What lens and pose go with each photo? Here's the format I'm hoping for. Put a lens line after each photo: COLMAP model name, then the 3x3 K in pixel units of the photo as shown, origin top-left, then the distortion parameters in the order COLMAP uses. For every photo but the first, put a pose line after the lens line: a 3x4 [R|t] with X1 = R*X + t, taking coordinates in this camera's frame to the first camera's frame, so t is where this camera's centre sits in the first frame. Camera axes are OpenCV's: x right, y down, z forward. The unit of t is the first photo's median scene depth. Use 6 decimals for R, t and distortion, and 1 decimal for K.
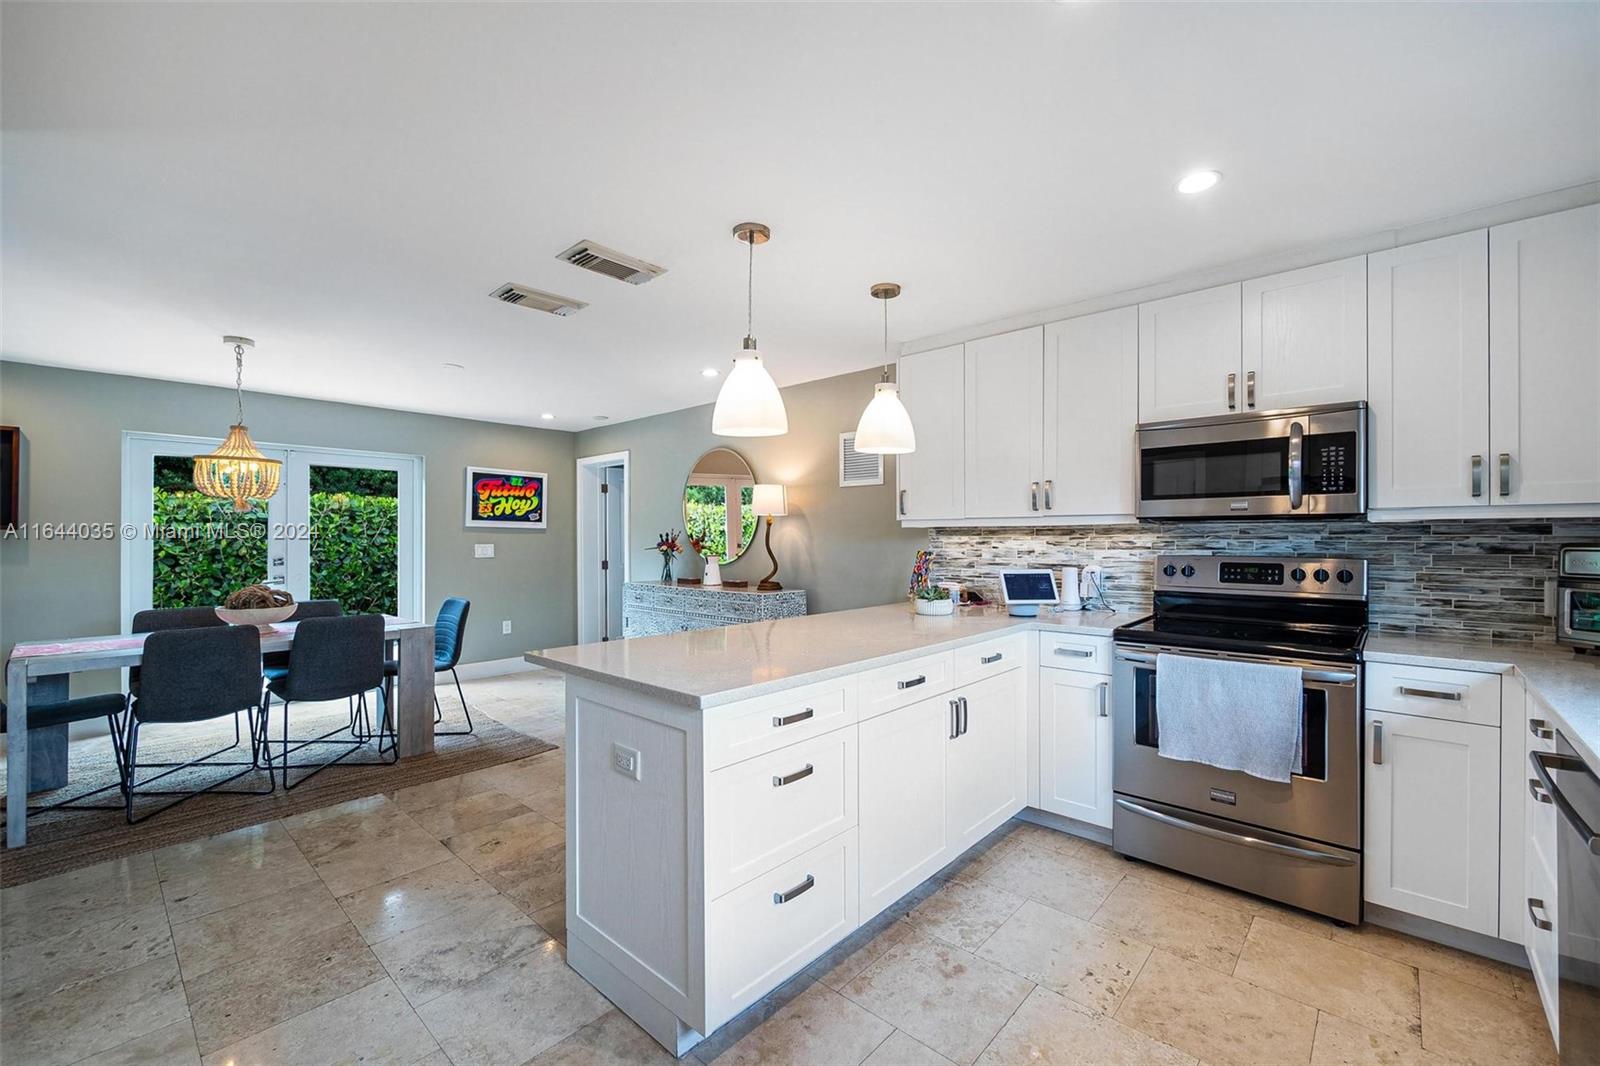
lens RADIAL K [[667.3, 0, 800.0], [0, 667.3, 533.0], [0, 0, 1]] dist [-0.009220, 0.000758]
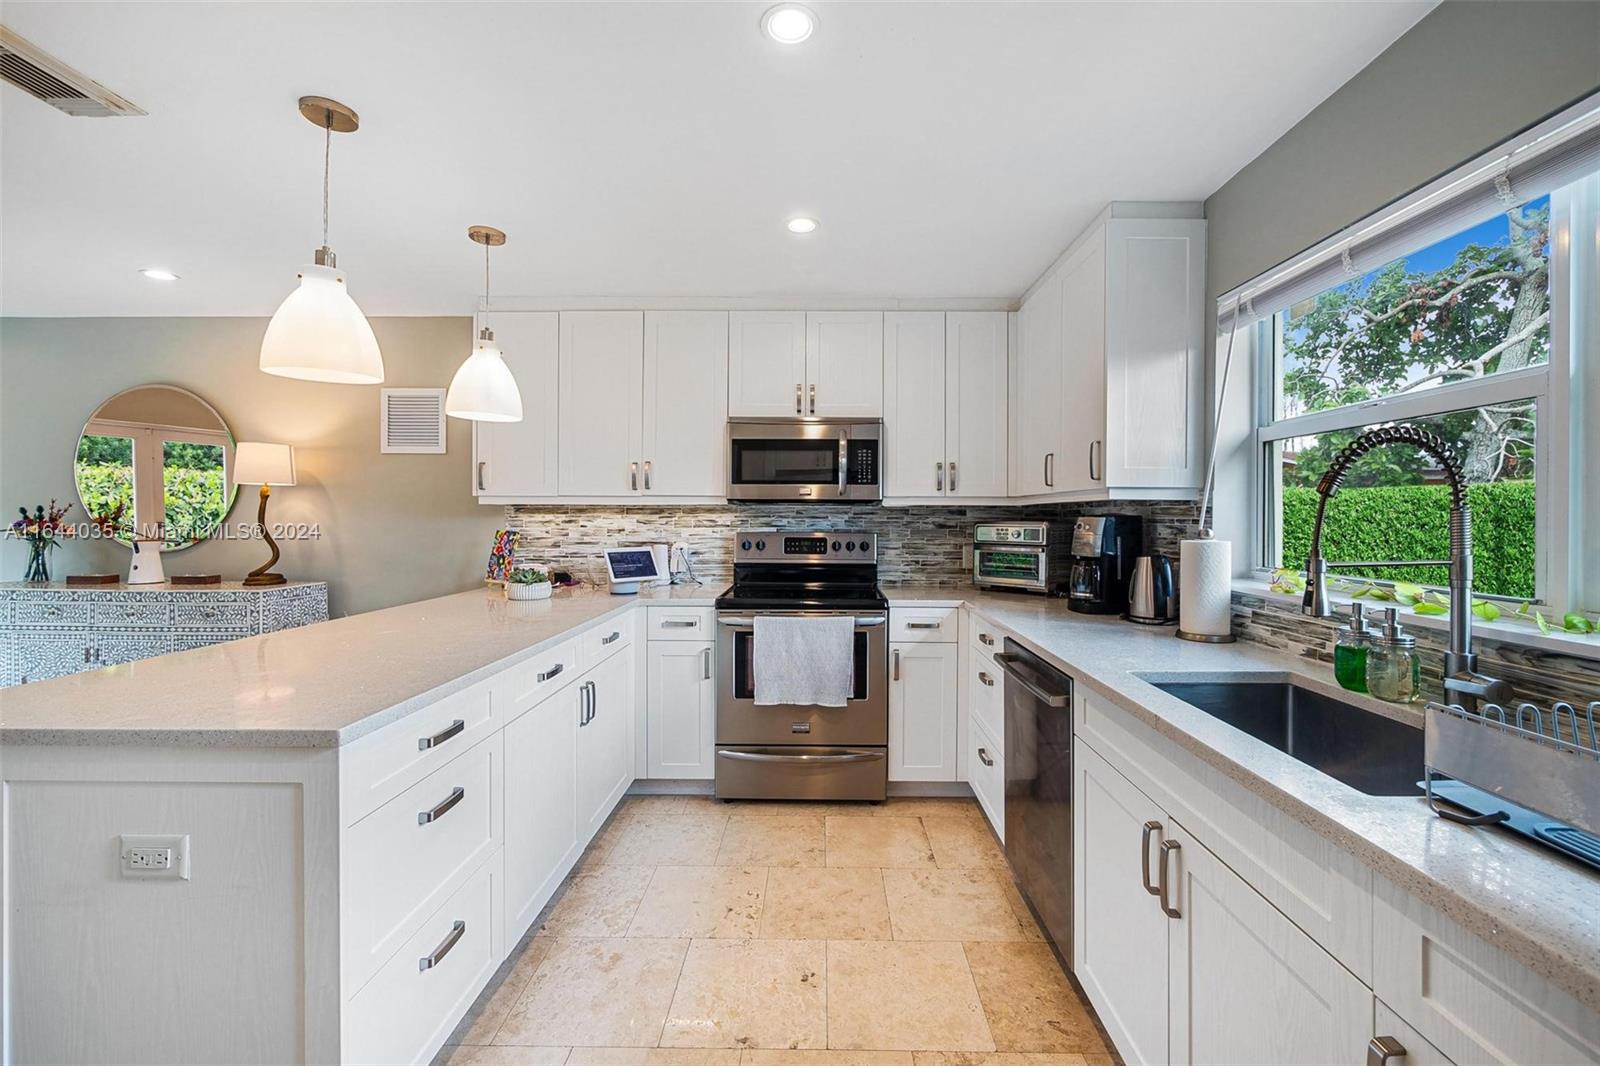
lens RADIAL K [[664.1, 0, 828.1], [0, 664.1, 512.1], [0, 0, 1]] dist [-0.008540, 0.000358]
pose [[0.736255, 0.008811, 0.676647, -0.137264], [-0.009505, 0.999951, -0.002678, 0.000312], [-0.676637, -0.004460, 0.736303, 0.053670]]
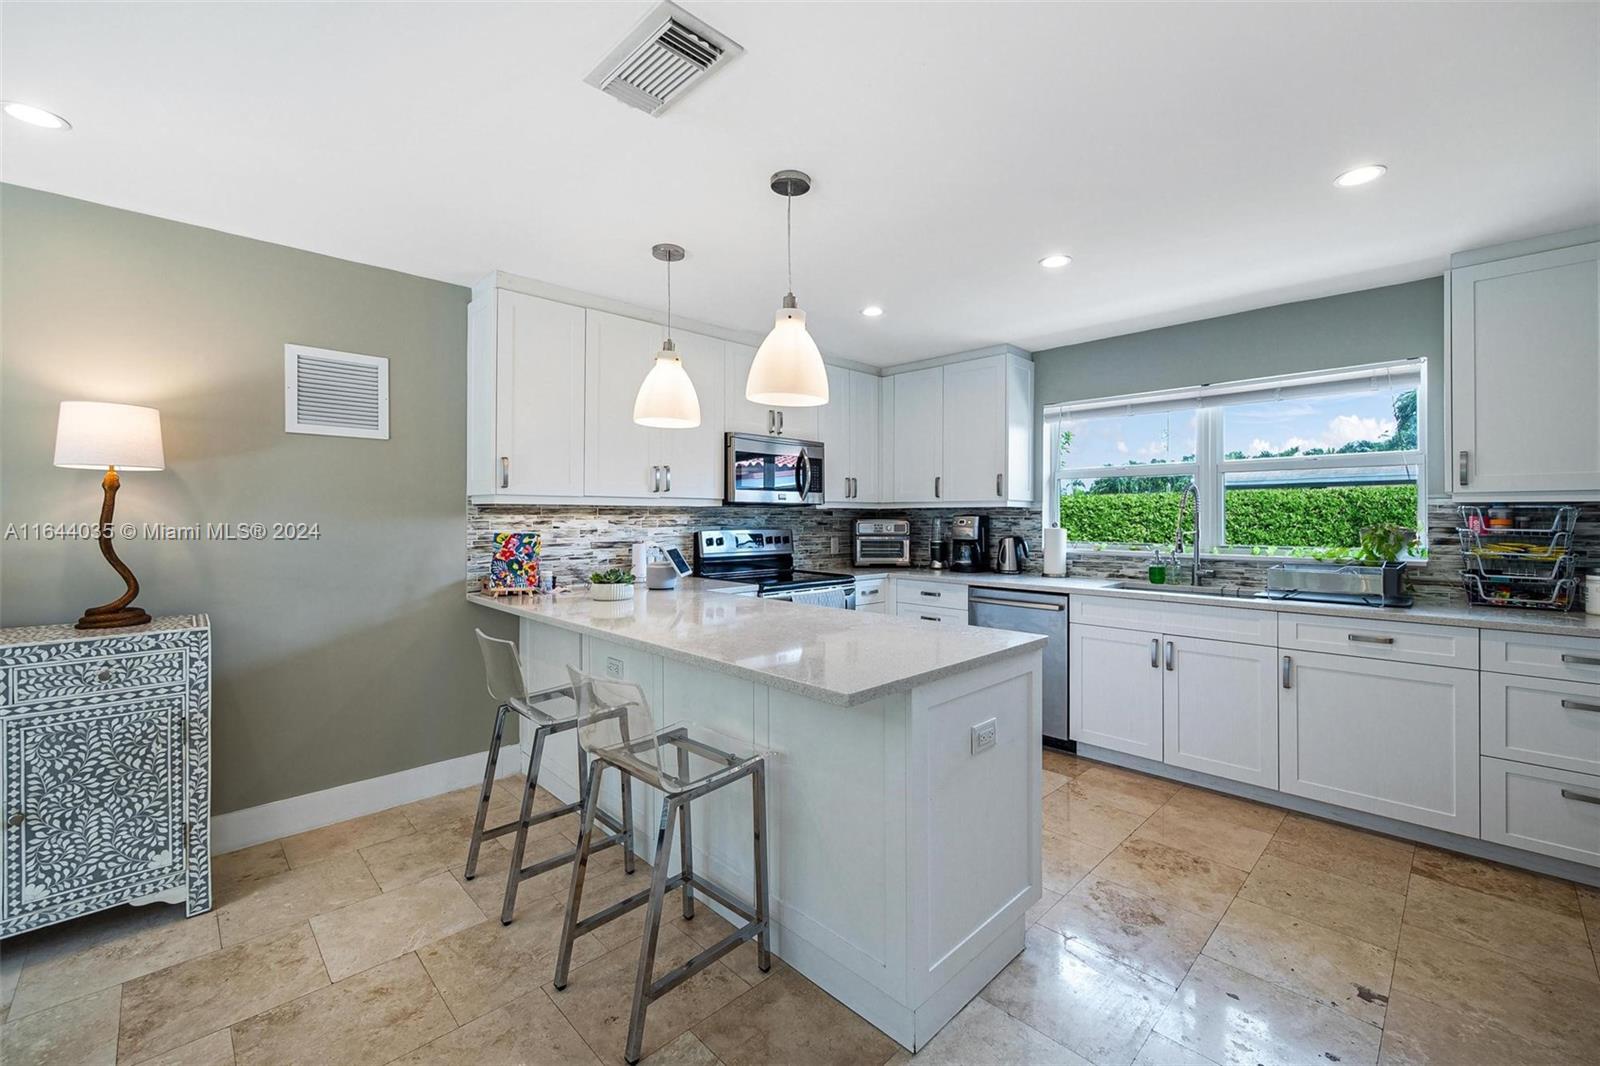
lens RADIAL K [[664.1, 0, 828.1], [0, 664.1, 512.1], [0, 0, 1]] dist [-0.008540, 0.000358]
pose [[0.022981, 0.008319, 0.999701, -0.843706], [-0.007785, 0.999937, -0.008142, 0.006560], [-0.999706, -0.007596, 0.023044, 0.803264]]
